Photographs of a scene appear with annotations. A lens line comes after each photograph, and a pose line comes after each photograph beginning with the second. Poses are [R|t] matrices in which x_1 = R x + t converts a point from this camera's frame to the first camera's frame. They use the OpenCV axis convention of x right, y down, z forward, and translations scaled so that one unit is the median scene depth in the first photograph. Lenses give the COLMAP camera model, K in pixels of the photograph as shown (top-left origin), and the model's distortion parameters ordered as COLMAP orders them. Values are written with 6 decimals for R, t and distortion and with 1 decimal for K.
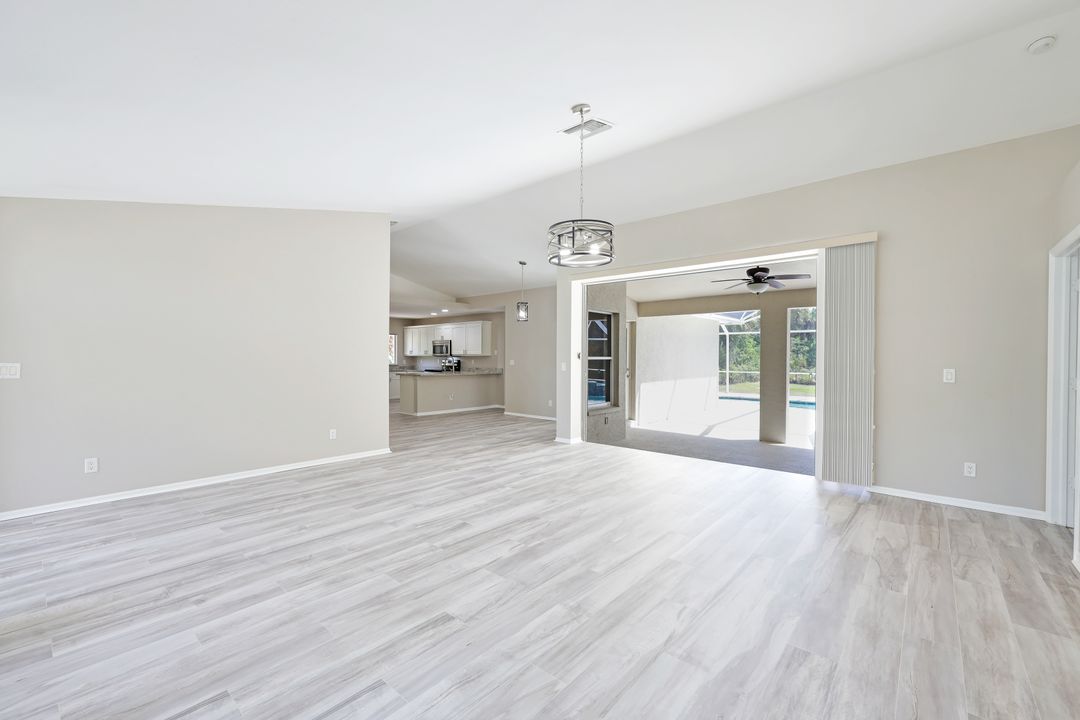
lens RADIAL K [[452.6, 0, 549.6], [0, 452.6, 356.1], [0, 0, 1]] dist [0.003263, -0.000269]
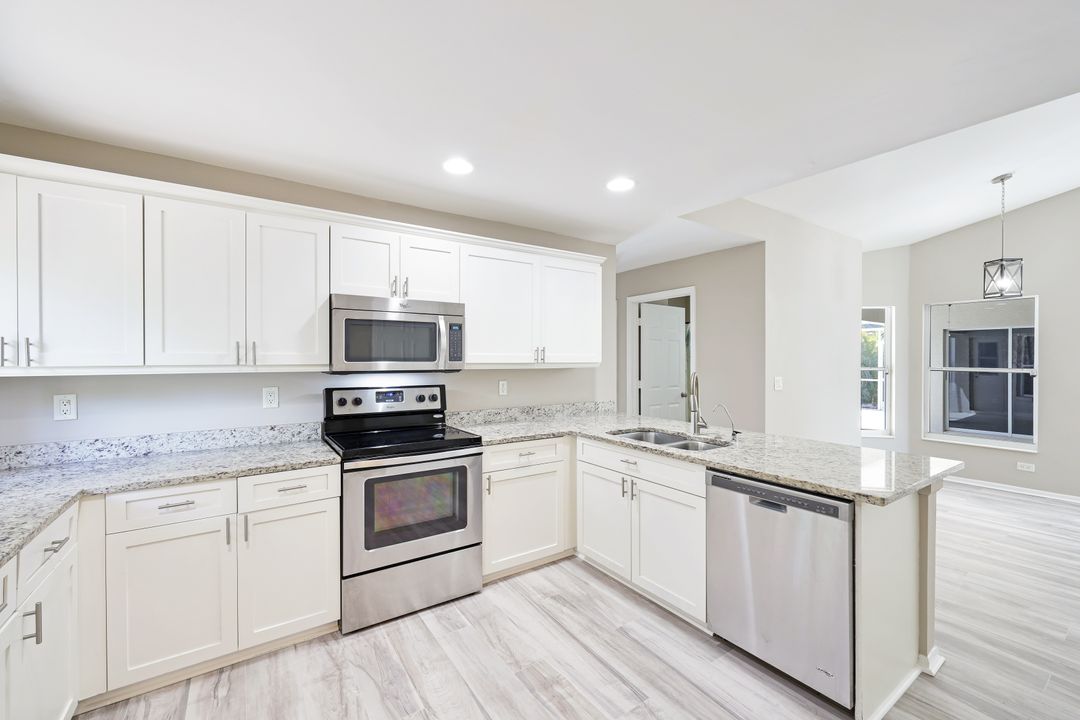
lens RADIAL K [[452.6, 0, 547.4], [0, 452.6, 366.9], [0, 0, 1]] dist [0.003263, -0.000269]
pose [[0.257293, -0.024395, 0.966025, -1.556981], [-0.006781, 0.999611, 0.027049, -0.031598], [-0.966310, -0.013510, 0.257028, 3.201502]]
